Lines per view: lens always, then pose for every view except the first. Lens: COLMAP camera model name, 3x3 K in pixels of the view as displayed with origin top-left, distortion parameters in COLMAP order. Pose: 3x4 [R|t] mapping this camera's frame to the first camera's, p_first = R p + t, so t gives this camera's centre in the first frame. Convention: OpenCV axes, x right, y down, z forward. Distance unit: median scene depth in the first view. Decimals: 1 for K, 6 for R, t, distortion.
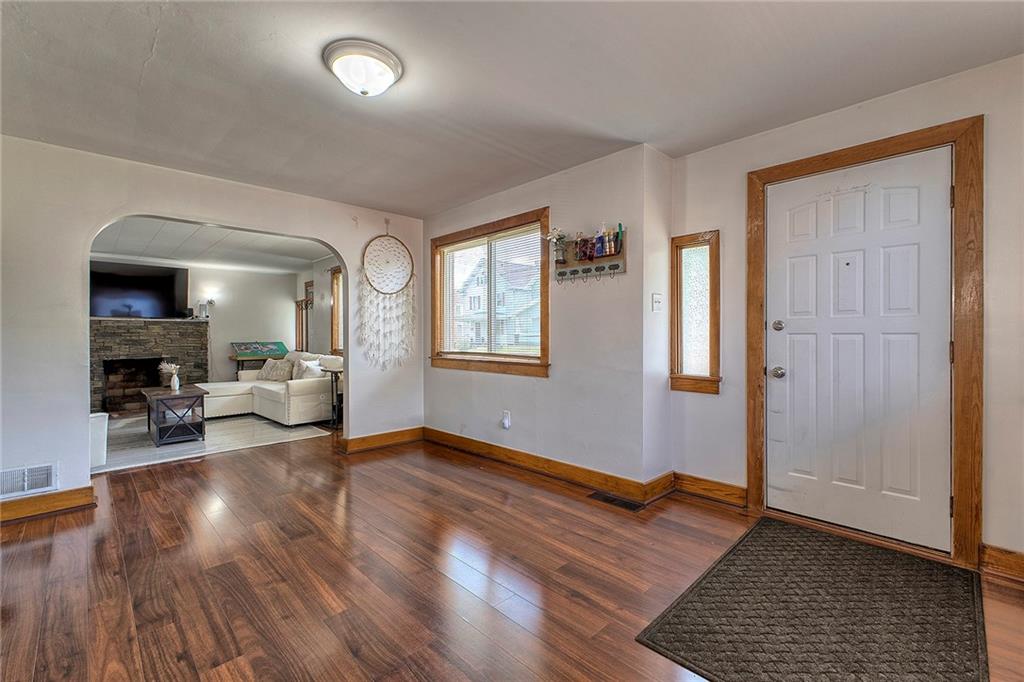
lens RADIAL K [[445.8, 0, 513.2], [0, 445.8, 337.5], [0, 0, 1]] dist [0.011250, -0.001058]
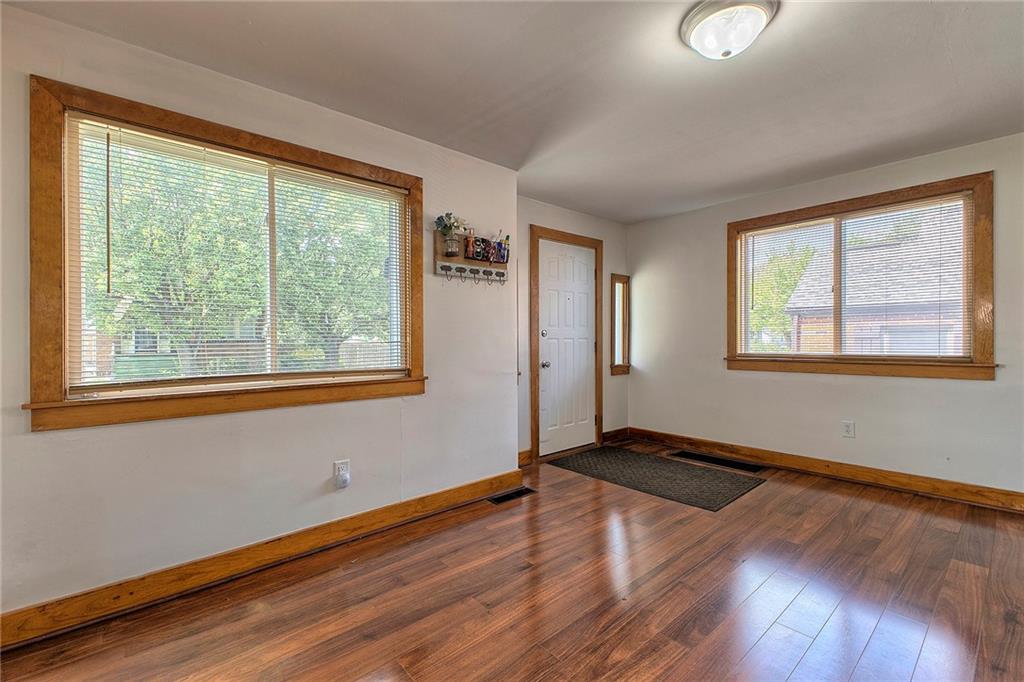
lens RADIAL K [[445.8, 0, 527.7], [0, 445.8, 343.6], [0, 0, 1]] dist [0.011250, -0.001058]
pose [[0.027714, -0.011605, 0.999549, -0.793256], [0.008145, 0.999902, 0.011384, -0.008308], [-0.999583, 0.007826, 0.027806, 0.886598]]
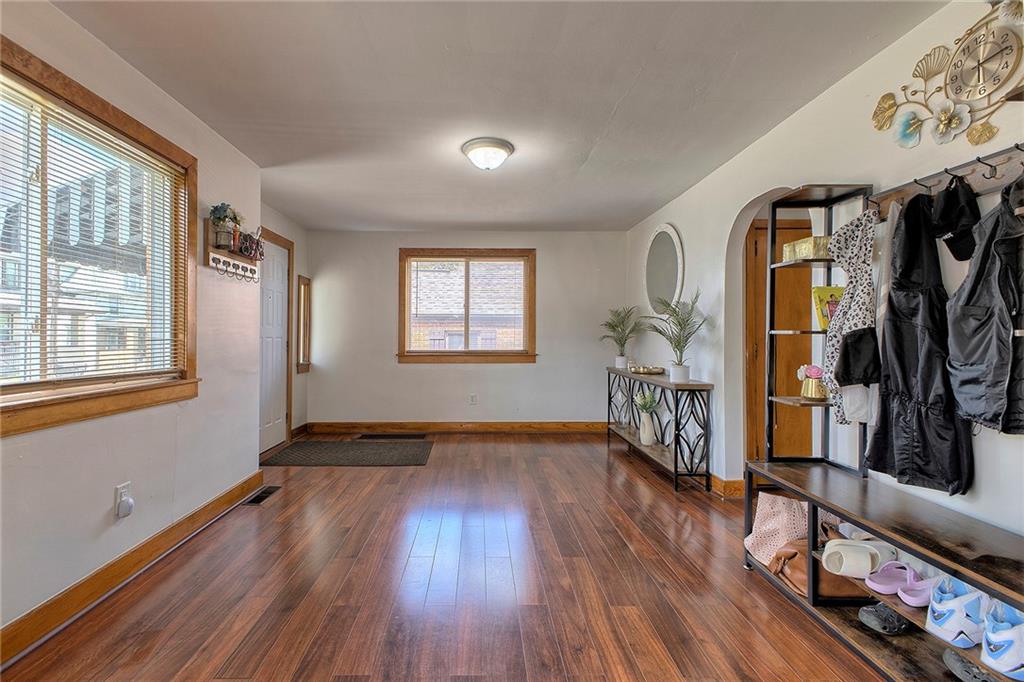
lens RADIAL K [[445.8, 0, 513.5], [0, 445.8, 340.1], [0, 0, 1]] dist [0.011250, -0.001058]
pose [[-0.765446, -0.006294, 0.643470, -0.866690], [-0.003653, 0.999979, 0.005436, -0.009308], [-0.643490, 0.001810, -0.765452, 1.368711]]
